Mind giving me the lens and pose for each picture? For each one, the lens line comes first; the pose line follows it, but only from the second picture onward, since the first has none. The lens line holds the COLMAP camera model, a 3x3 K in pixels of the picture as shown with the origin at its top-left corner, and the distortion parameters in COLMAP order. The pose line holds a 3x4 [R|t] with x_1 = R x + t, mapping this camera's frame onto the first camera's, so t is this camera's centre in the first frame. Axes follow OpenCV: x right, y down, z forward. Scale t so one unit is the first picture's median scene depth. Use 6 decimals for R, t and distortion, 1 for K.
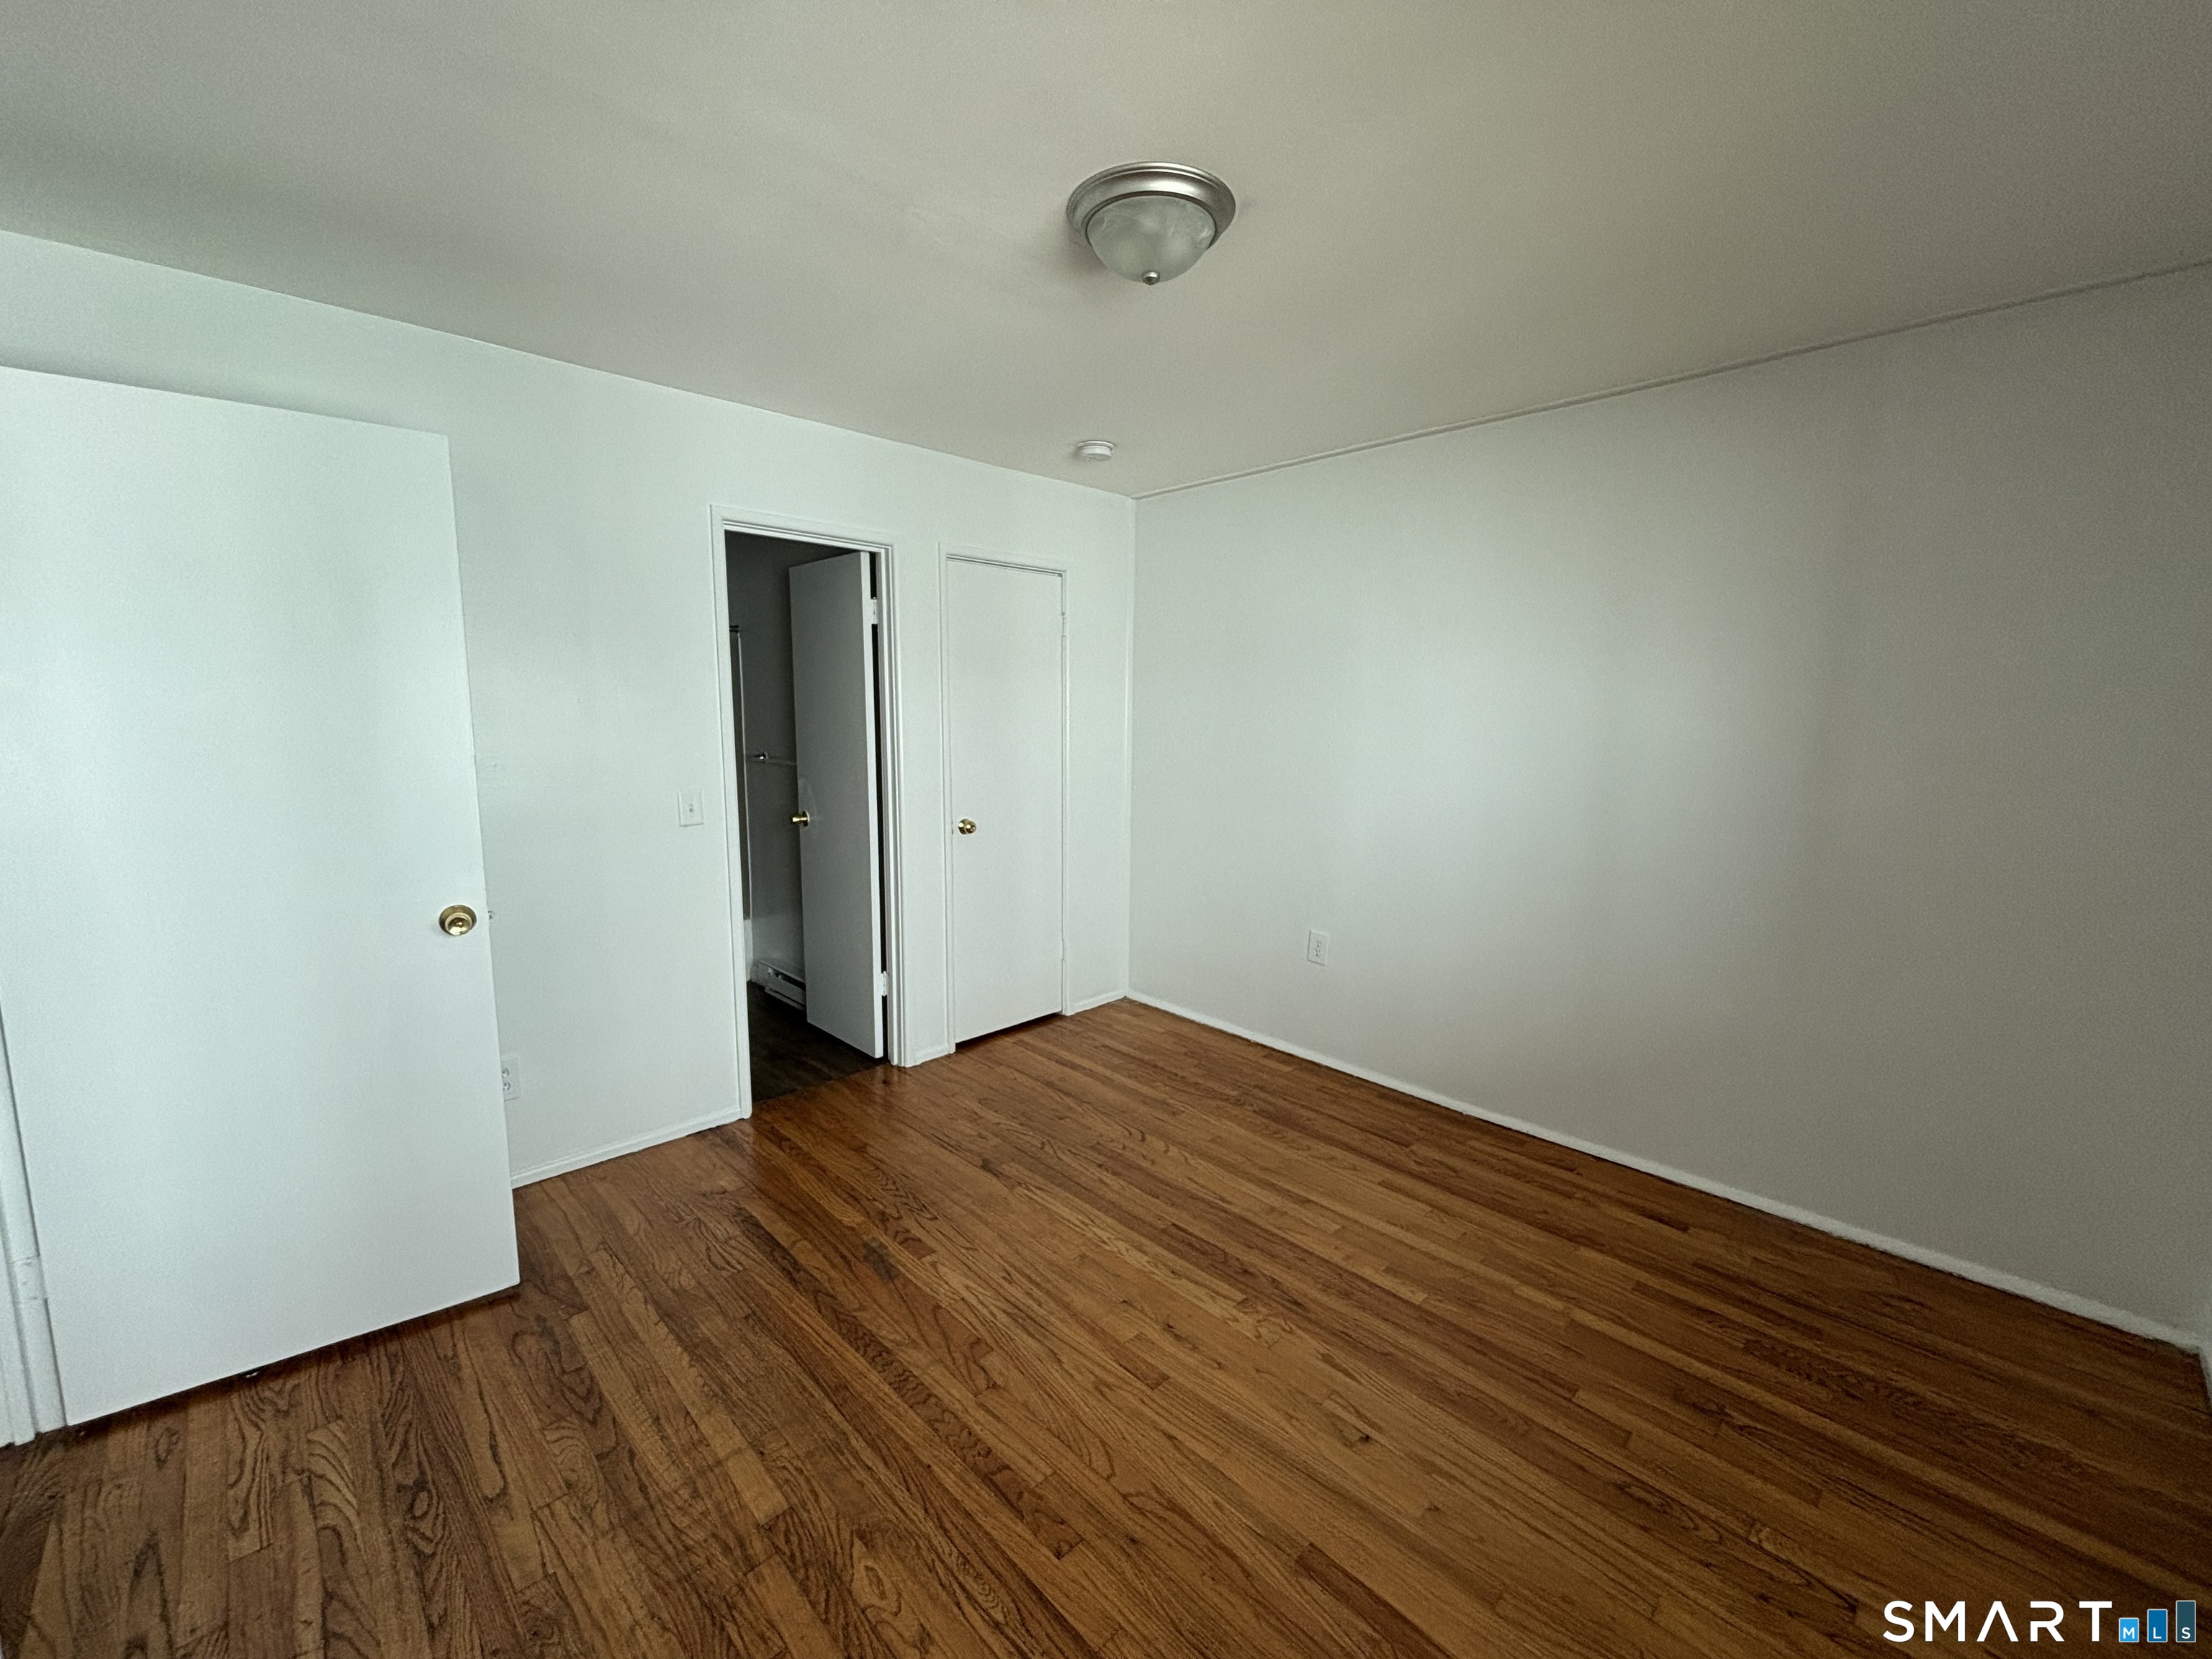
lens RADIAL K [[896.8, 0, 1106.0], [0, 896.8, 829.5], [0, 0, 1]] dist [0.002258, 0.000057]
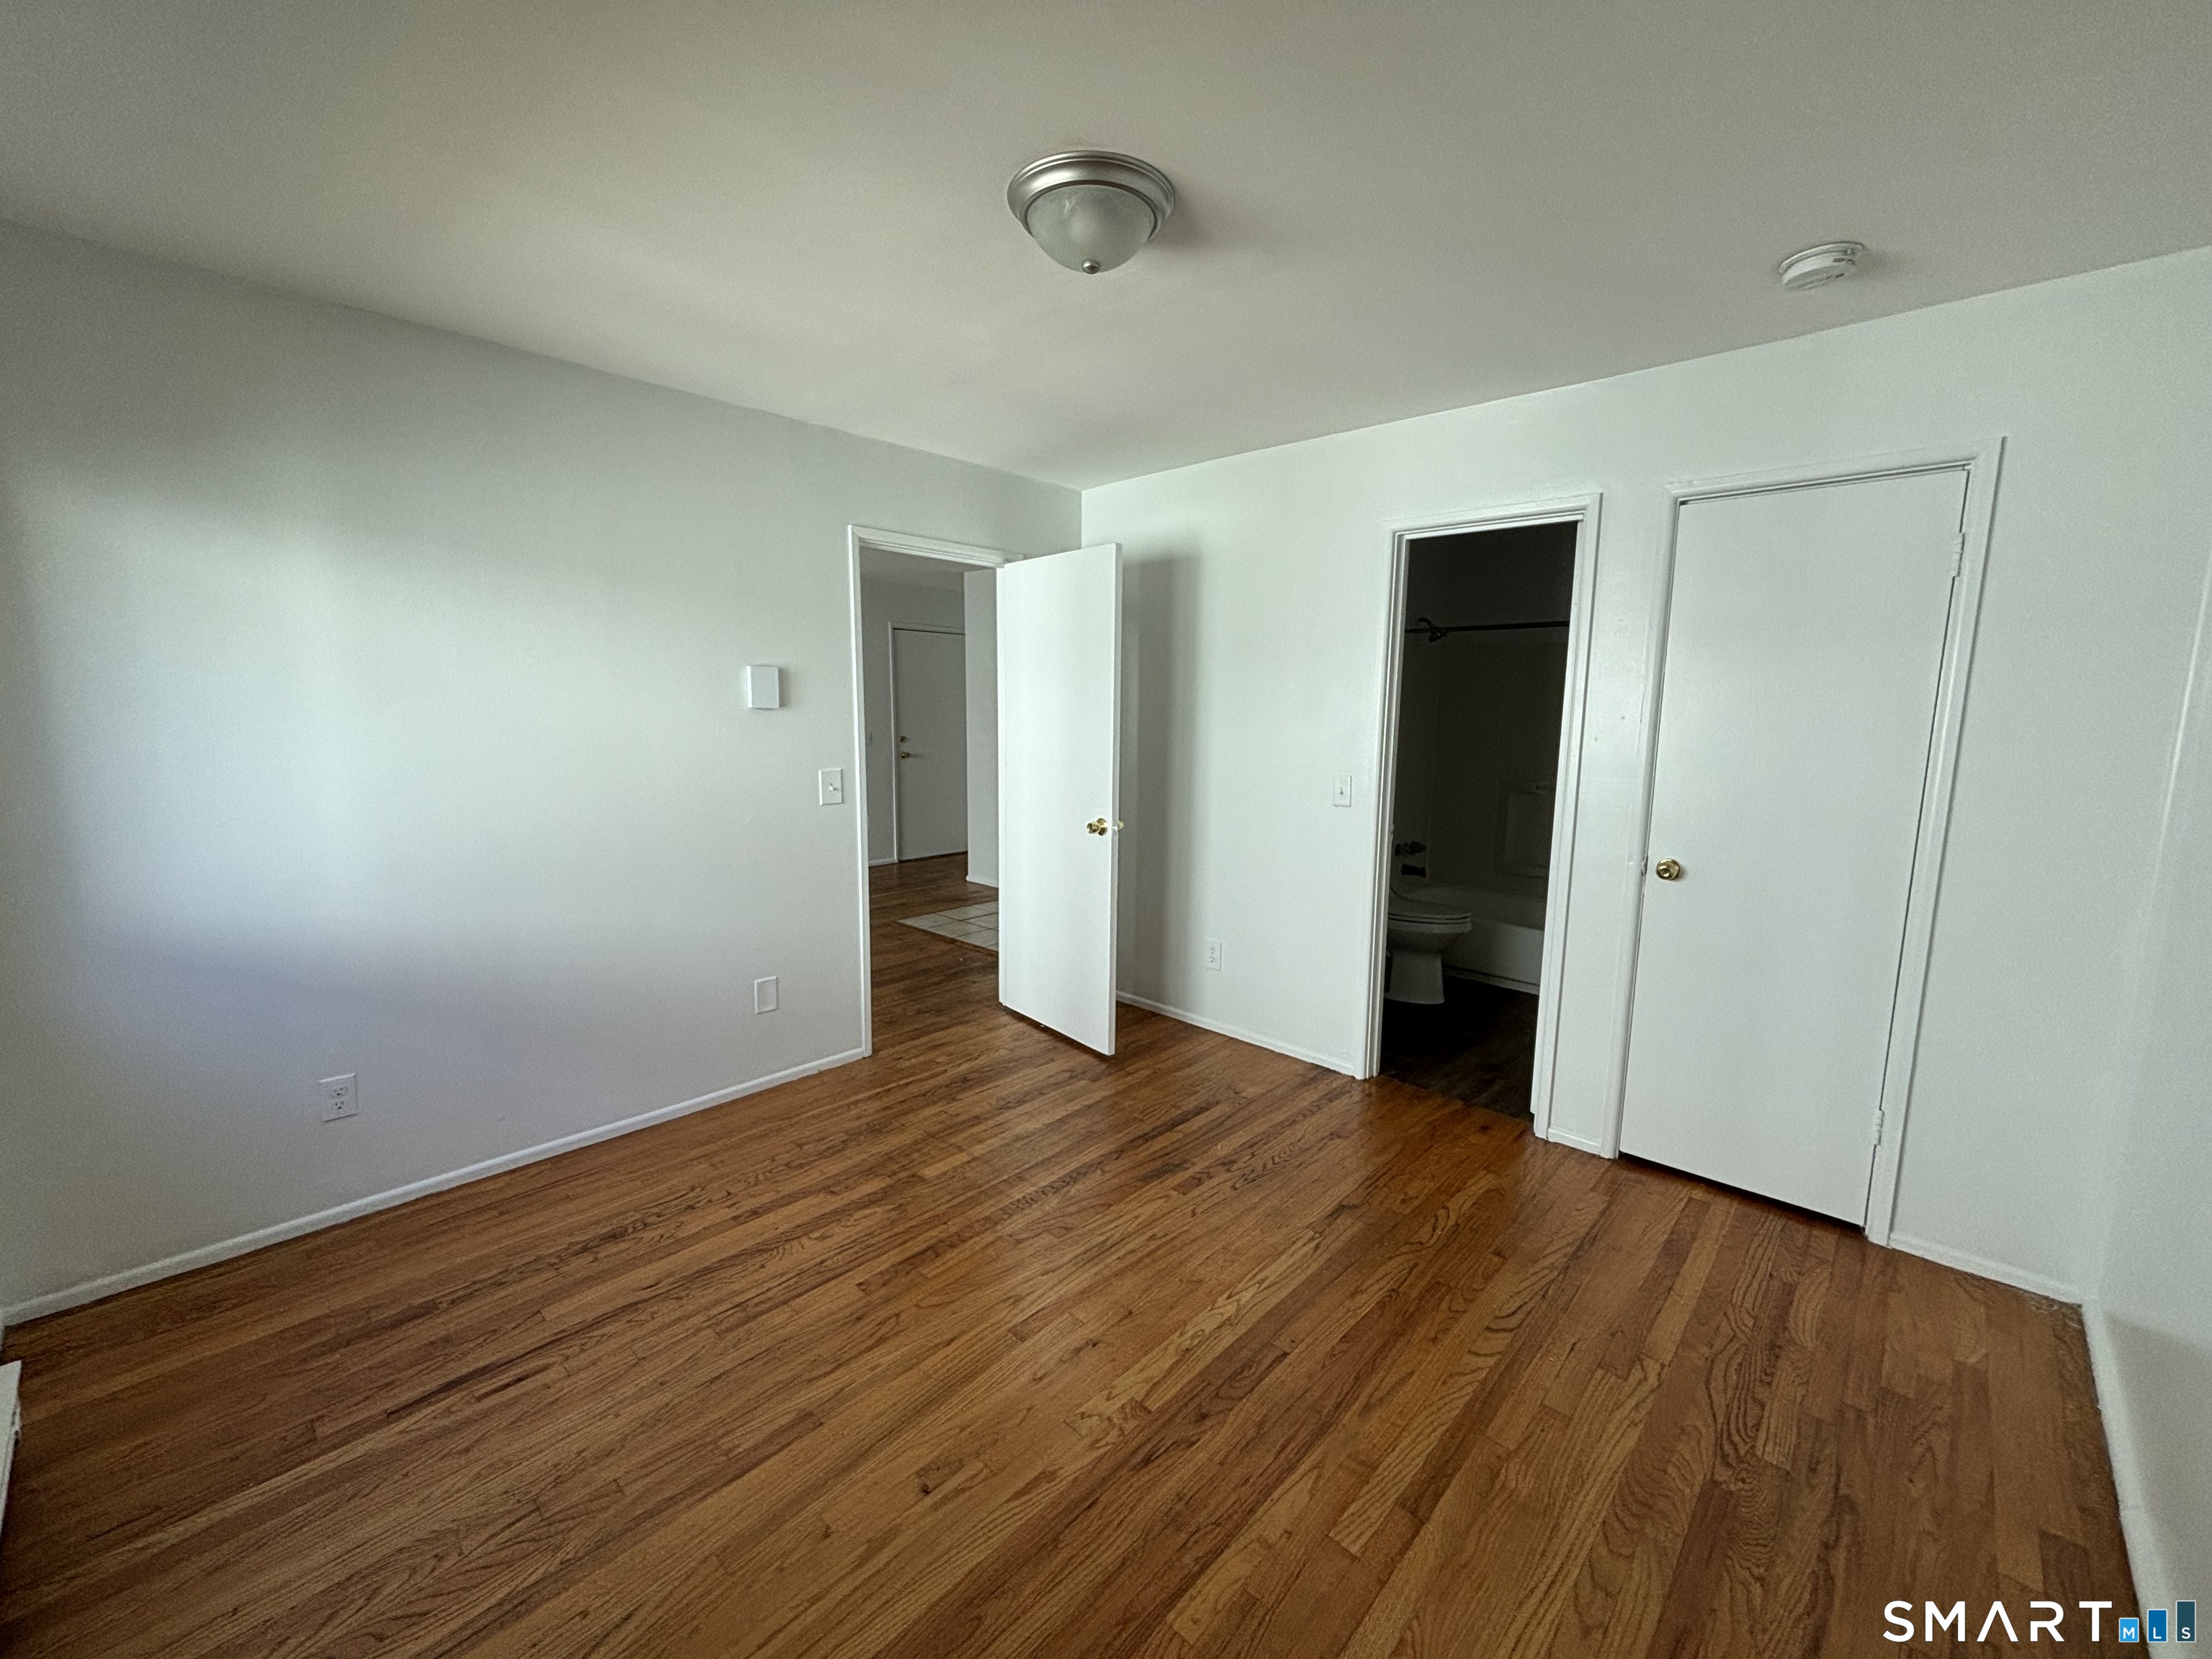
lens RADIAL K [[896.8, 0, 1106.0], [0, 896.8, 829.5], [0, 0, 1]] dist [0.002258, 0.000057]
pose [[0.055609, 0.141122, -0.988429, 0.862654], [-0.148539, 0.980114, 0.131578, -0.105225], [0.987342, 0.139503, 0.075465, 0.786961]]
